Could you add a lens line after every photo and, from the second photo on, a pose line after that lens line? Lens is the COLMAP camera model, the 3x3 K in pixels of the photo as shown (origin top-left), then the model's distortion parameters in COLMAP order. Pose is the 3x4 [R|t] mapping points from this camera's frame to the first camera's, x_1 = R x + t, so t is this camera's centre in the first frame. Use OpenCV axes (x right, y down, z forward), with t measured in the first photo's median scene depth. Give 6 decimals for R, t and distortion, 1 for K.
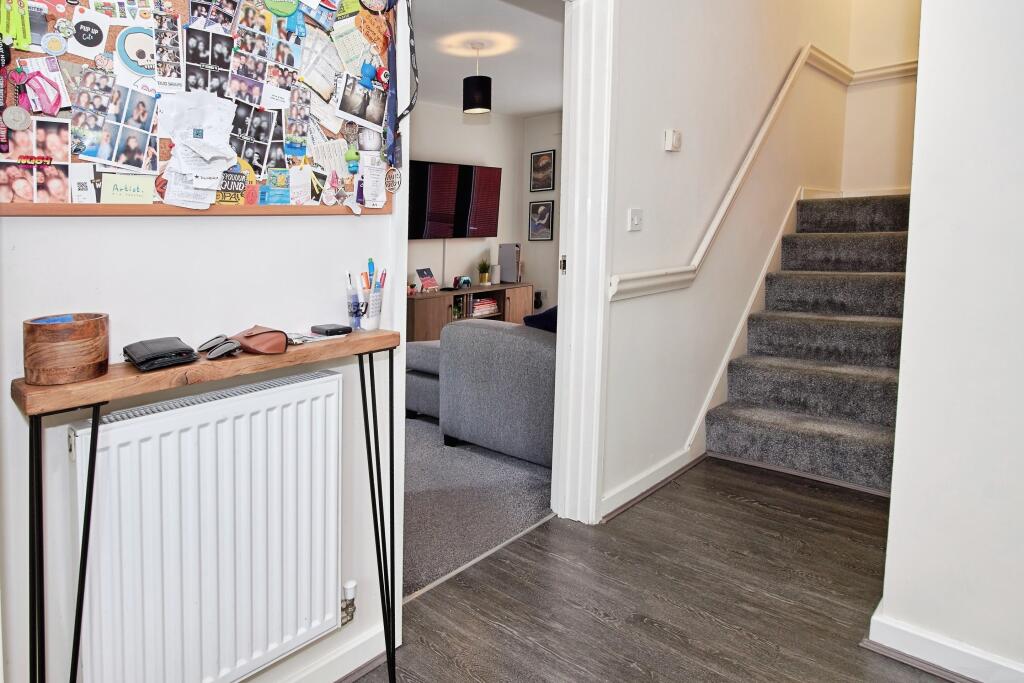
lens RADIAL K [[601.9, 0, 511.5], [0, 601.9, 339.1], [0, 0, 1]] dist [-0.000215, 0.000098]
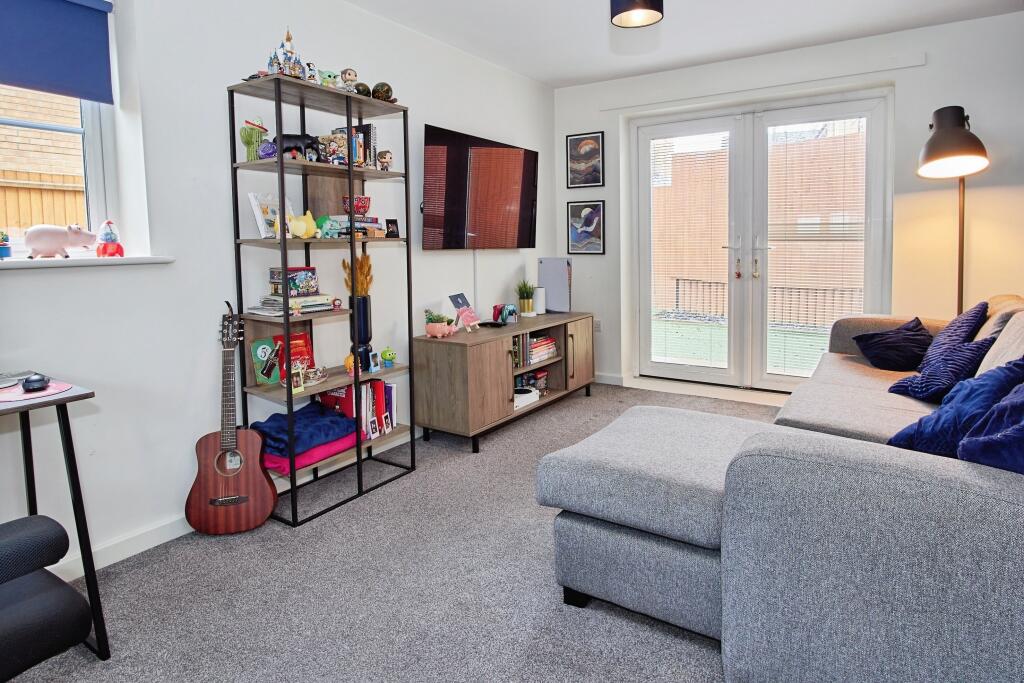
lens RADIAL K [[587.4, 0, 512.5], [0, 587.4, 374.6], [0, 0, 1]] dist [0.002449, 0.000400]
pose [[0.986783, -0.015074, 0.161347, -0.167970], [0.008492, 0.999106, 0.041402, -0.047742], [-0.161827, -0.039485, 0.986029, 0.304517]]
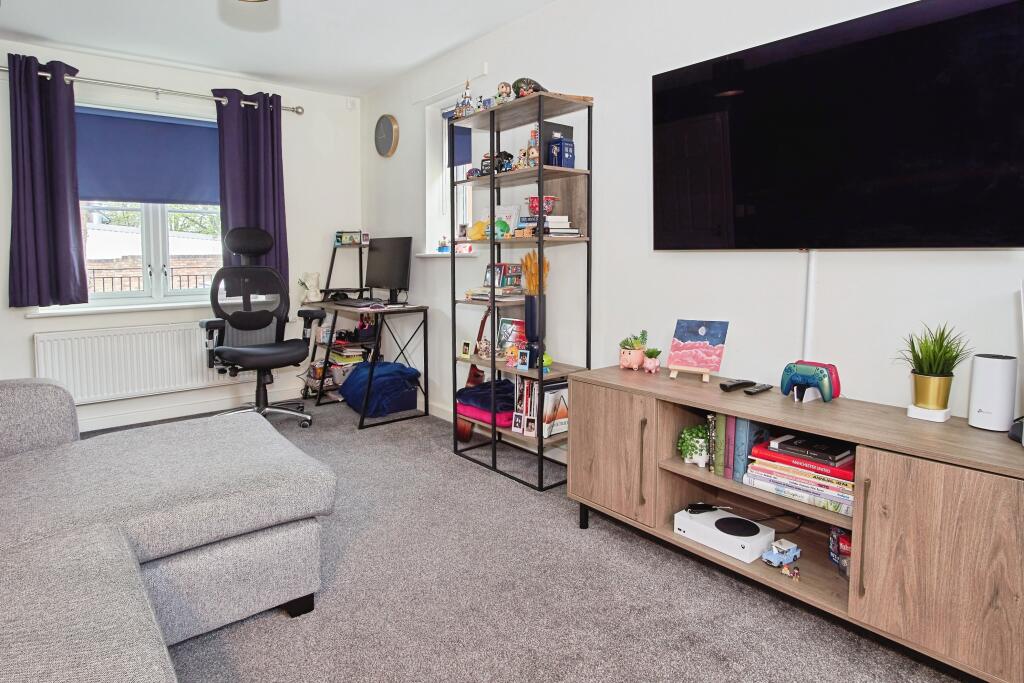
lens RADIAL K [[587.4, 0, 512.5], [0, 587.4, 374.6], [0, 0, 1]] dist [0.002449, 0.000400]
pose [[-0.147228, 0.229194, -0.962182, 0.240106], [-0.160285, 0.954396, 0.251865, -0.142098], [0.976029, 0.191305, -0.103778, 0.804323]]
